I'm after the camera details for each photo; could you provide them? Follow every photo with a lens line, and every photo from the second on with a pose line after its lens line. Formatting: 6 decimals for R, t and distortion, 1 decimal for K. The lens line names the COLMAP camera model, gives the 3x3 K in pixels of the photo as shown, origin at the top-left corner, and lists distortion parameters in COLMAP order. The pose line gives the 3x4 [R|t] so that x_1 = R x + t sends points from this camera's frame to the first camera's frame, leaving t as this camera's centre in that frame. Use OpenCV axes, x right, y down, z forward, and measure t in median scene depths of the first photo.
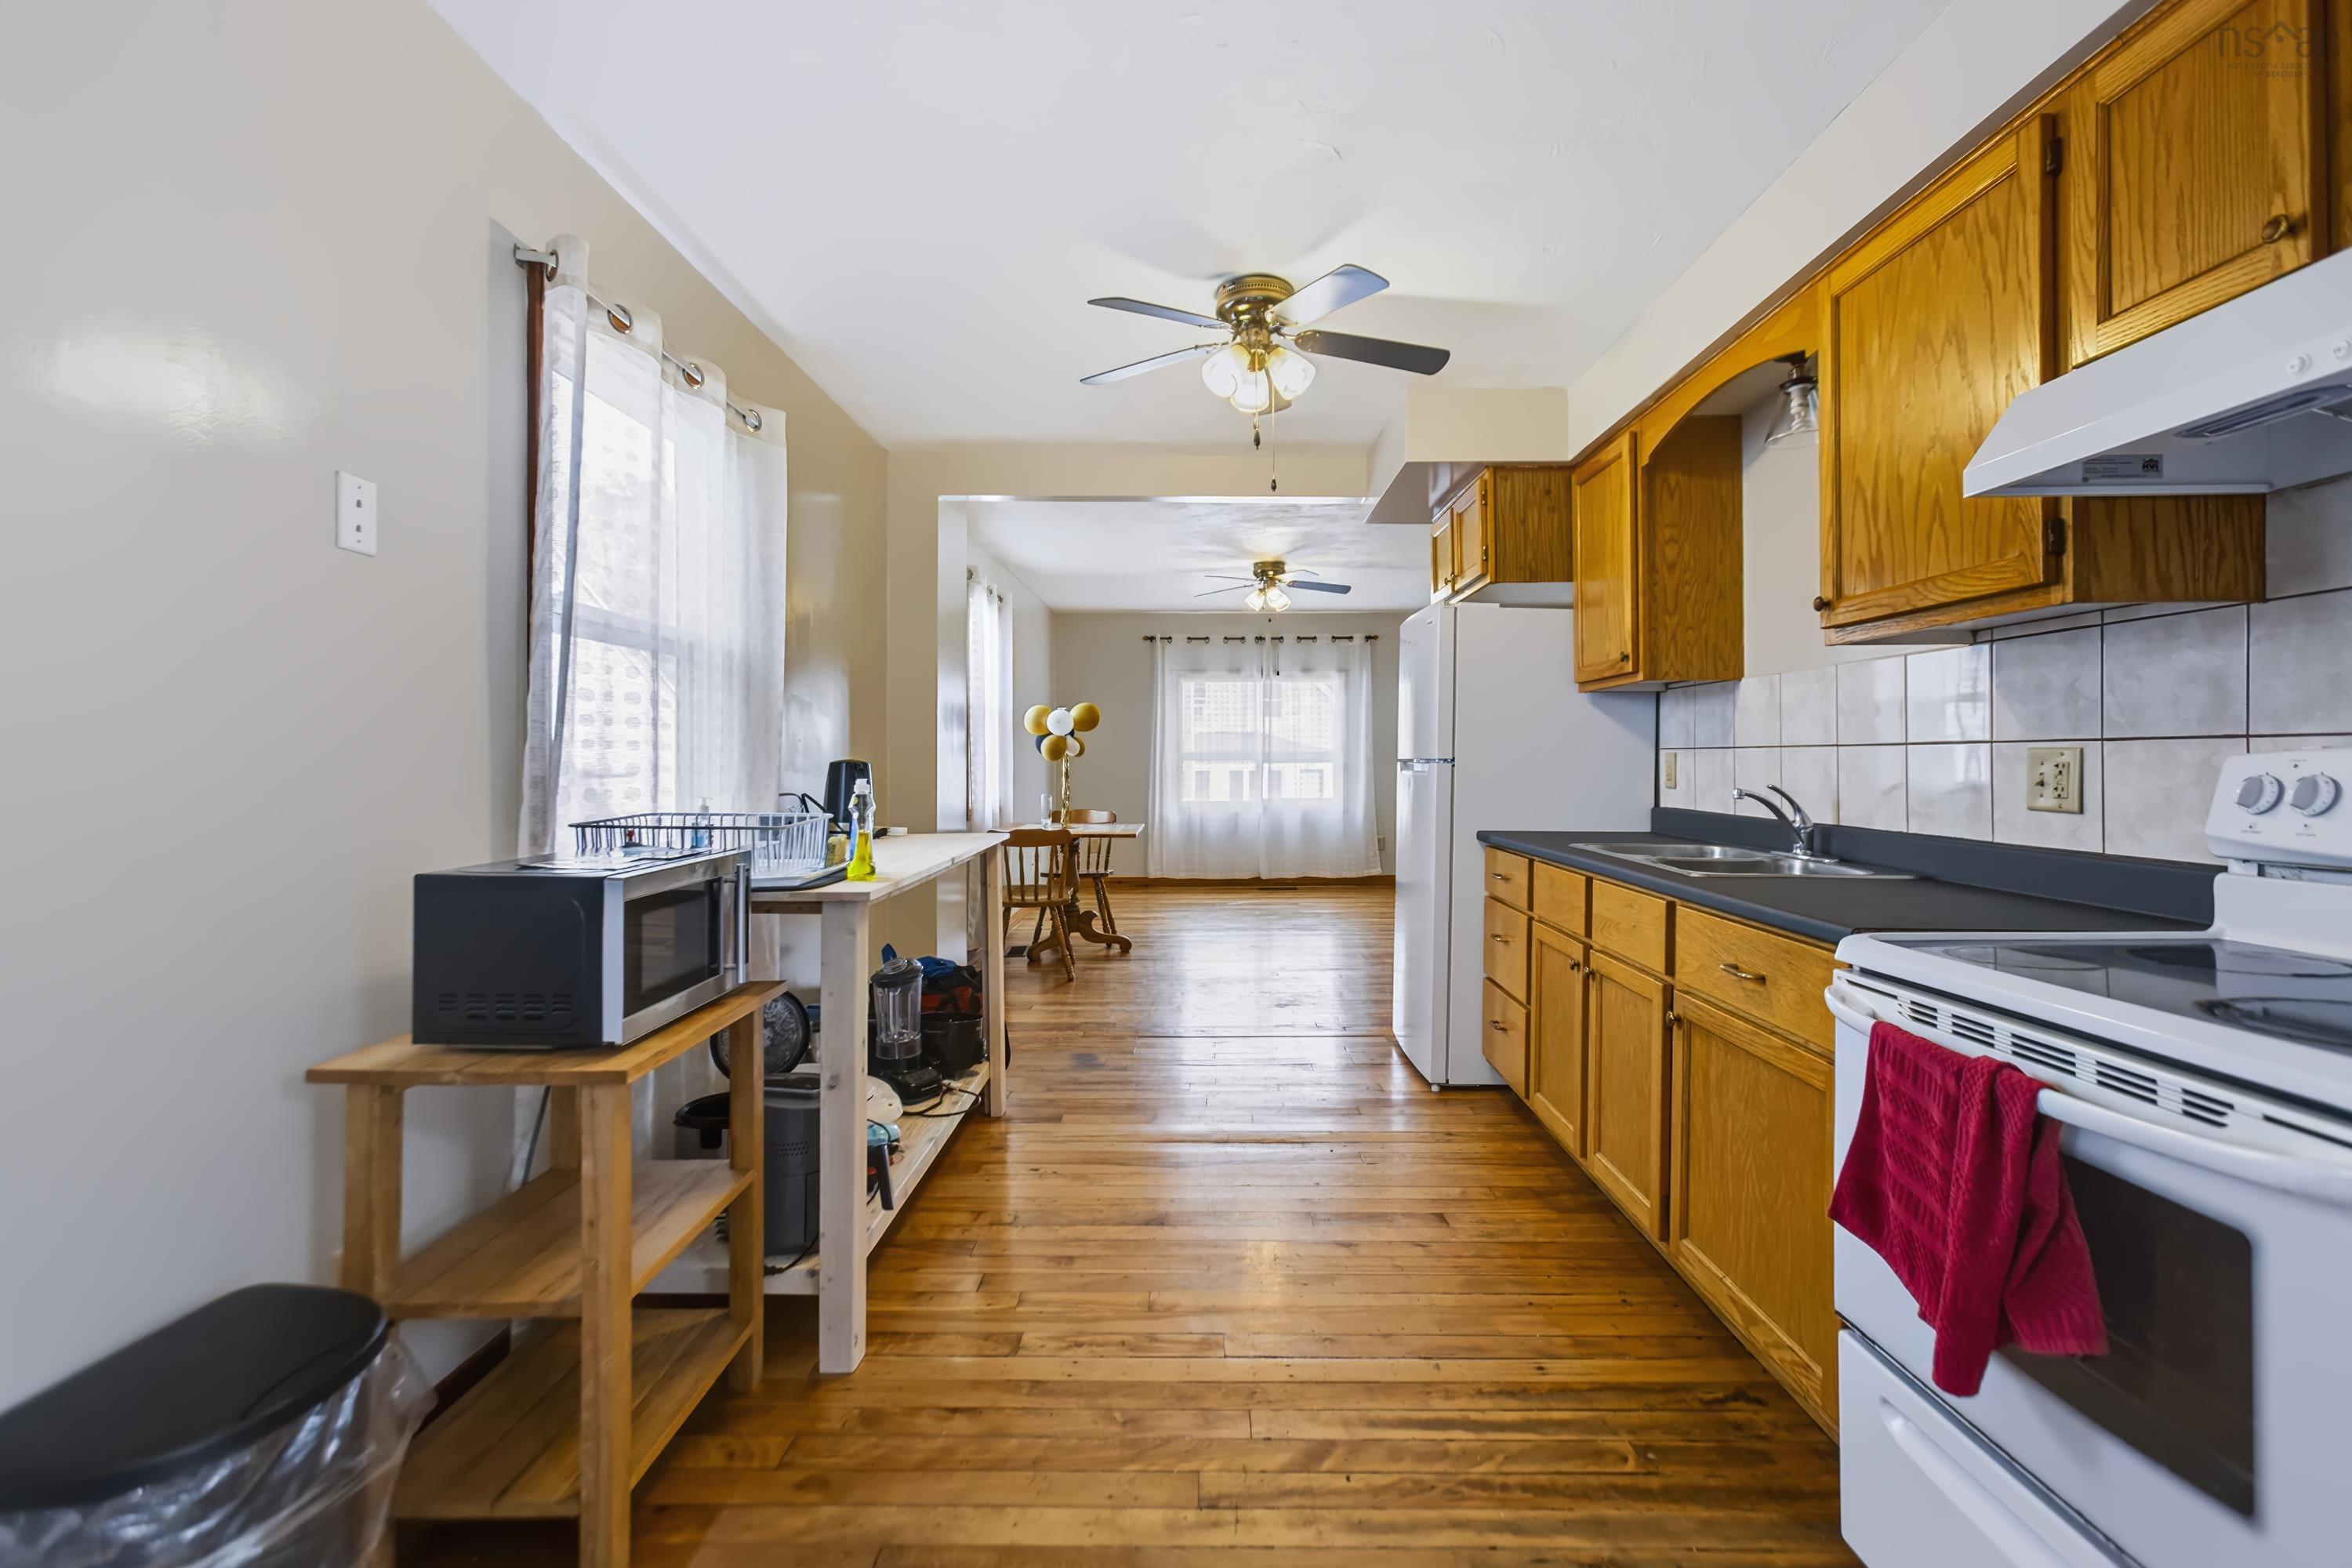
lens RADIAL K [[1067.8, 0, 1190.2], [0, 1067.8, 714.3], [0, 0, 1]] dist [-0.000430, 0.000429]
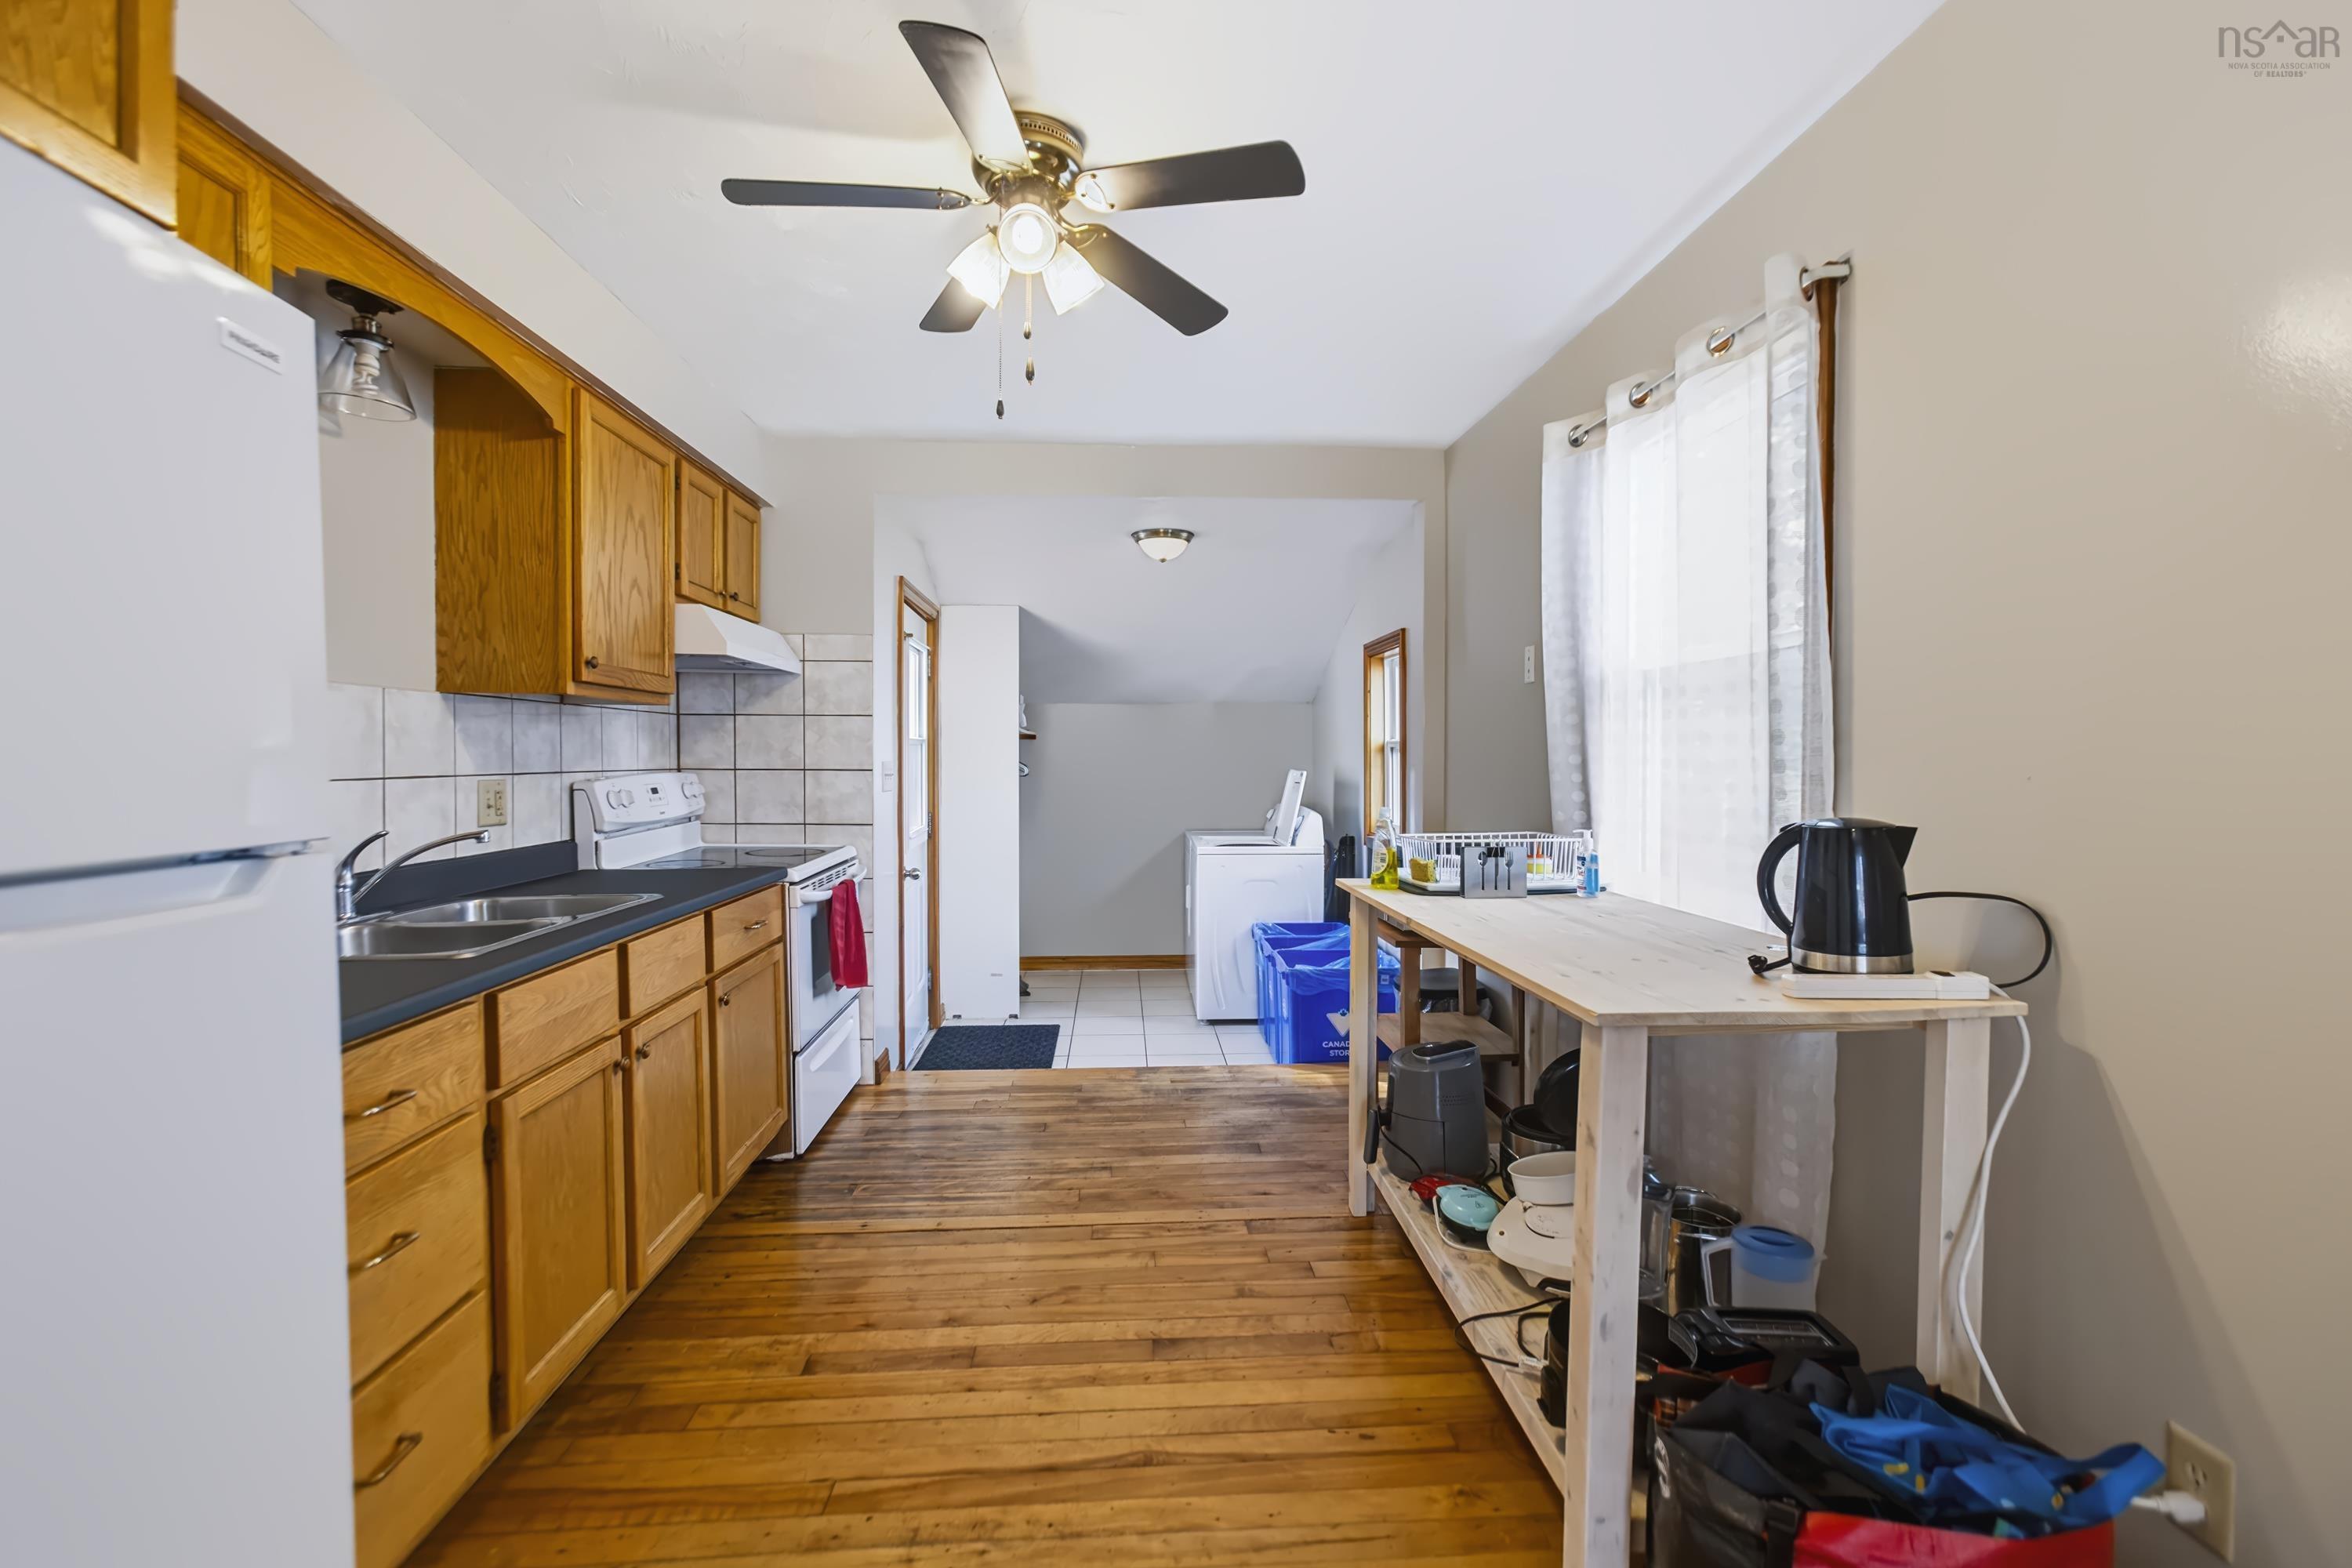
lens RADIAL K [[1047.4, 0, 1209.7], [0, 1047.4, 784.0], [0, 0, 1]] dist [-0.000255, 0.000095]
pose [[-0.994655, 0.003362, -0.103199, 0.020187], [0.004863, 0.999886, -0.014291, 0.059540], [0.103139, -0.014717, -0.994558, 2.409631]]
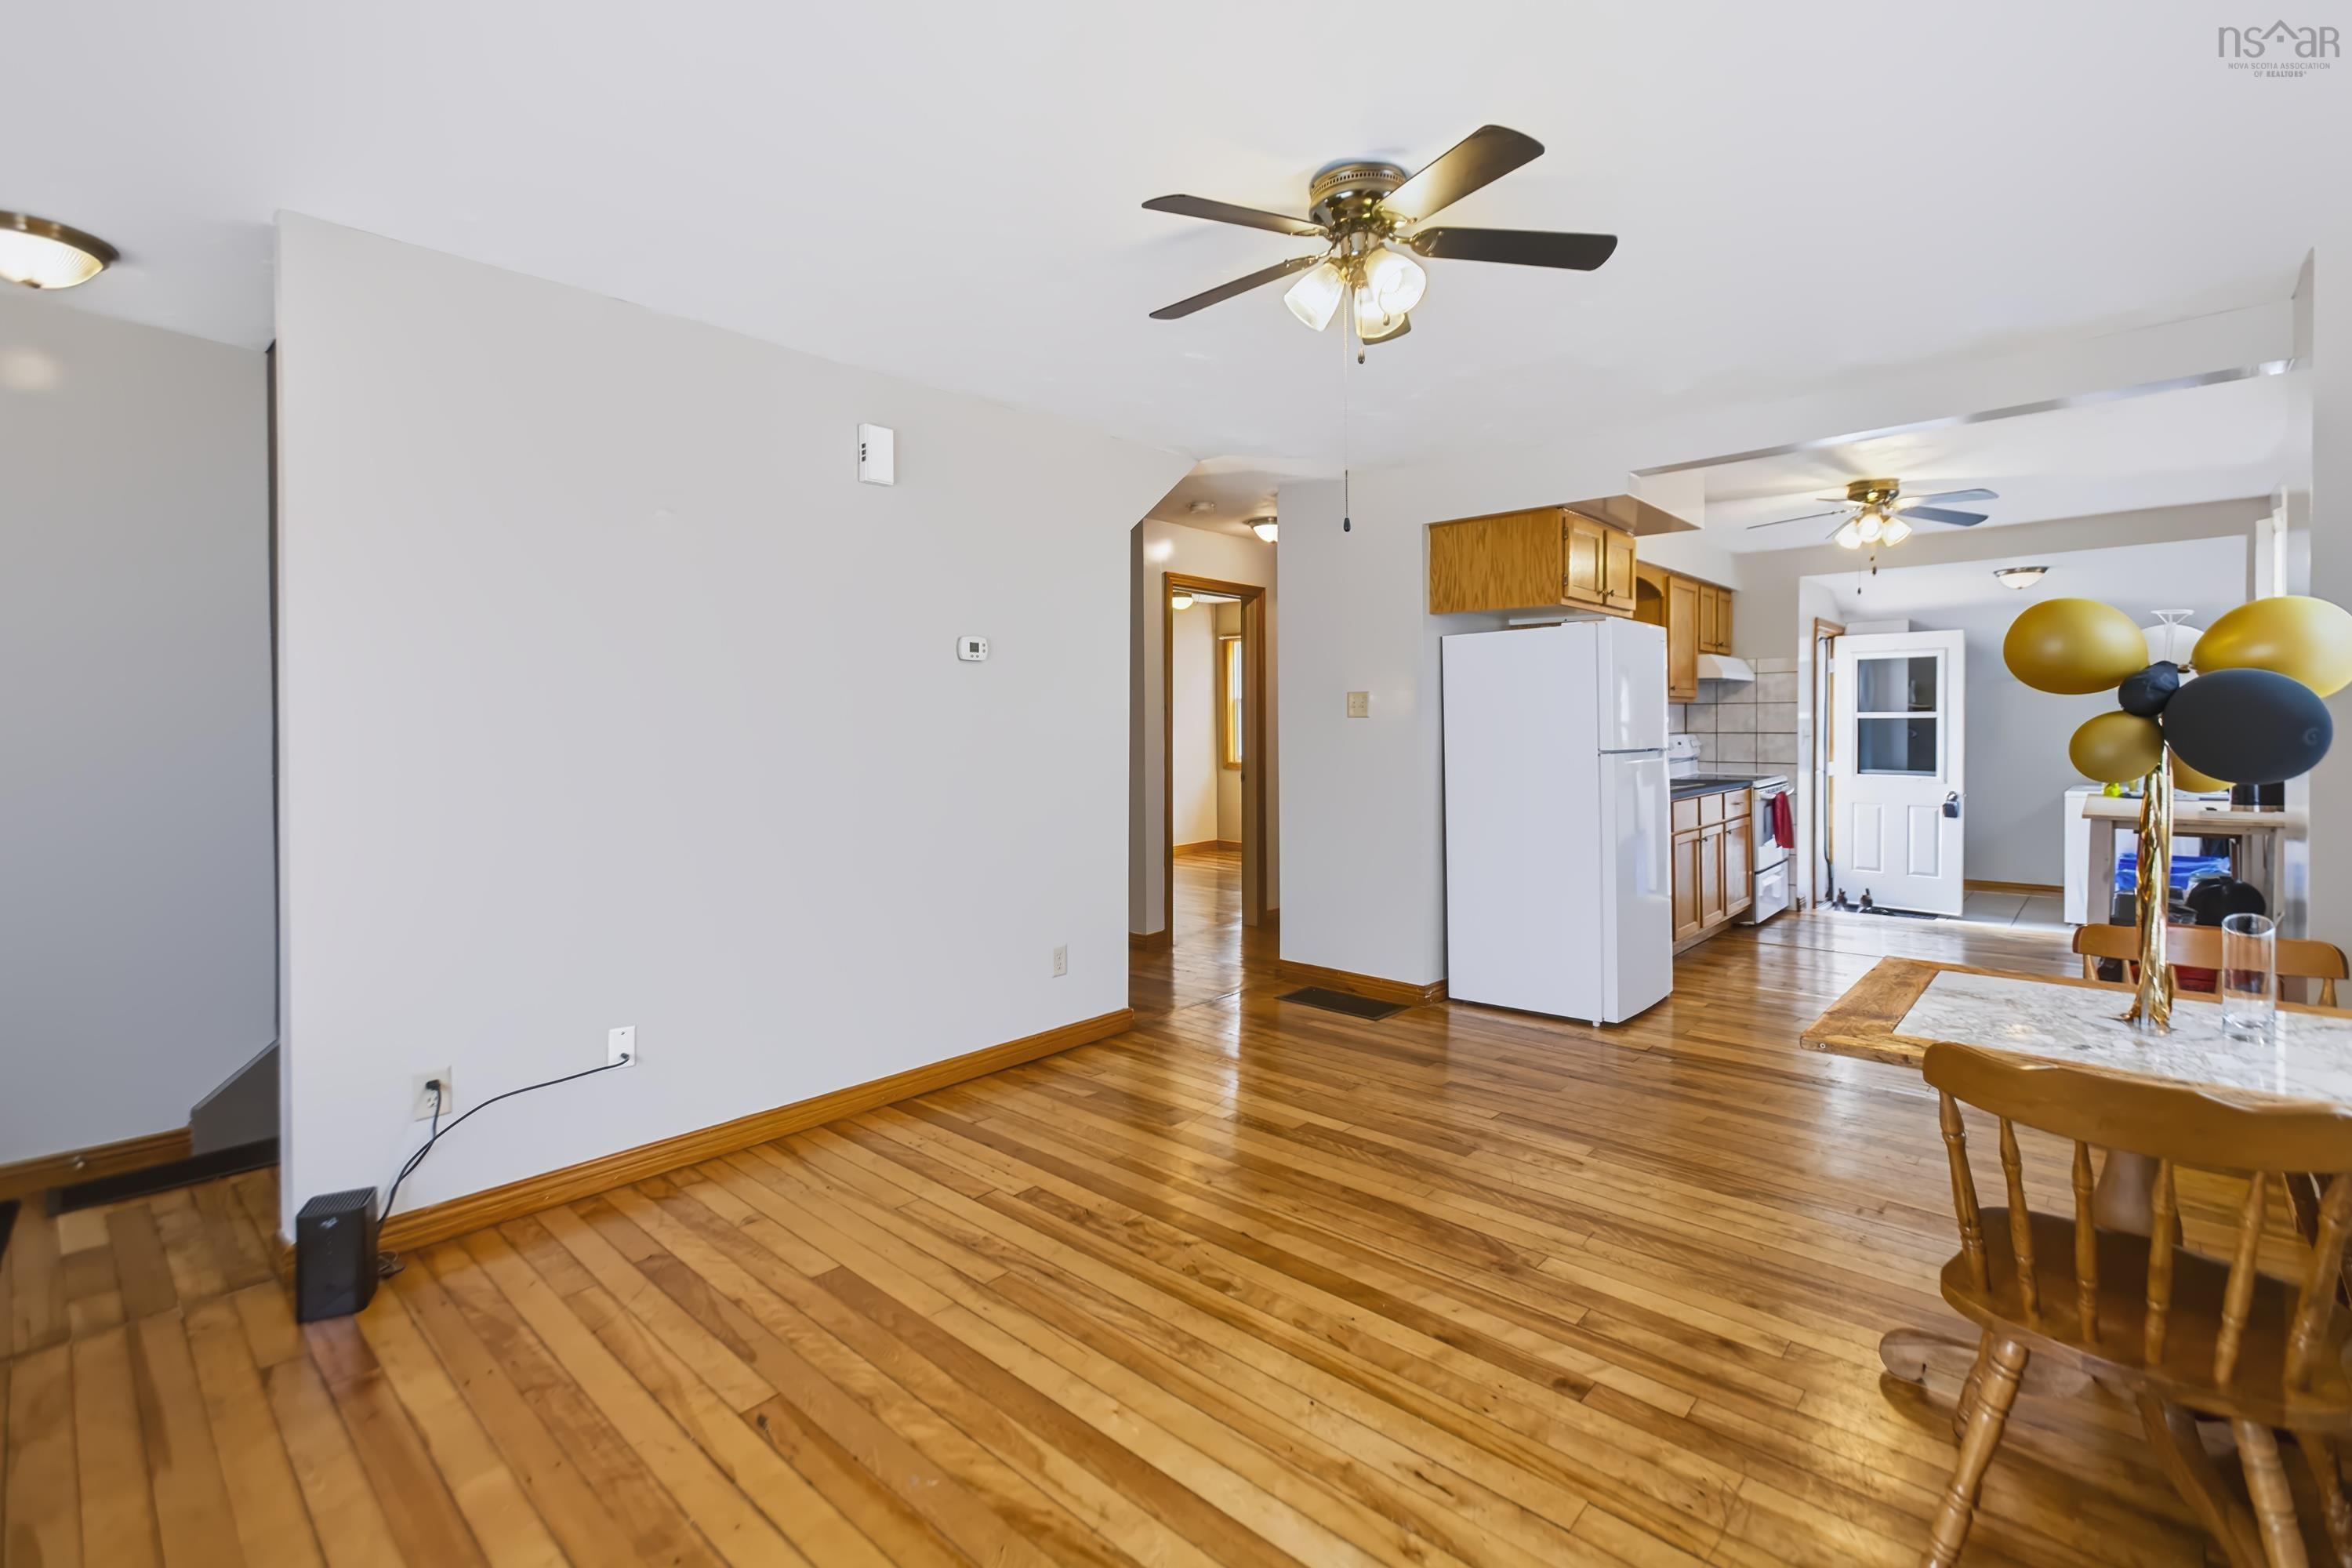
lens RADIAL K [[1048.9, 0, 1180.9], [0, 1048.9, 733.8], [0, 0, 1]] dist [-0.000851, 0.000088]
pose [[-0.747422, 0.001315, 0.664348, -0.331482], [-0.021084, 0.999447, -0.025698, 0.135622], [-0.664015, -0.033214, -0.746981, 4.327968]]
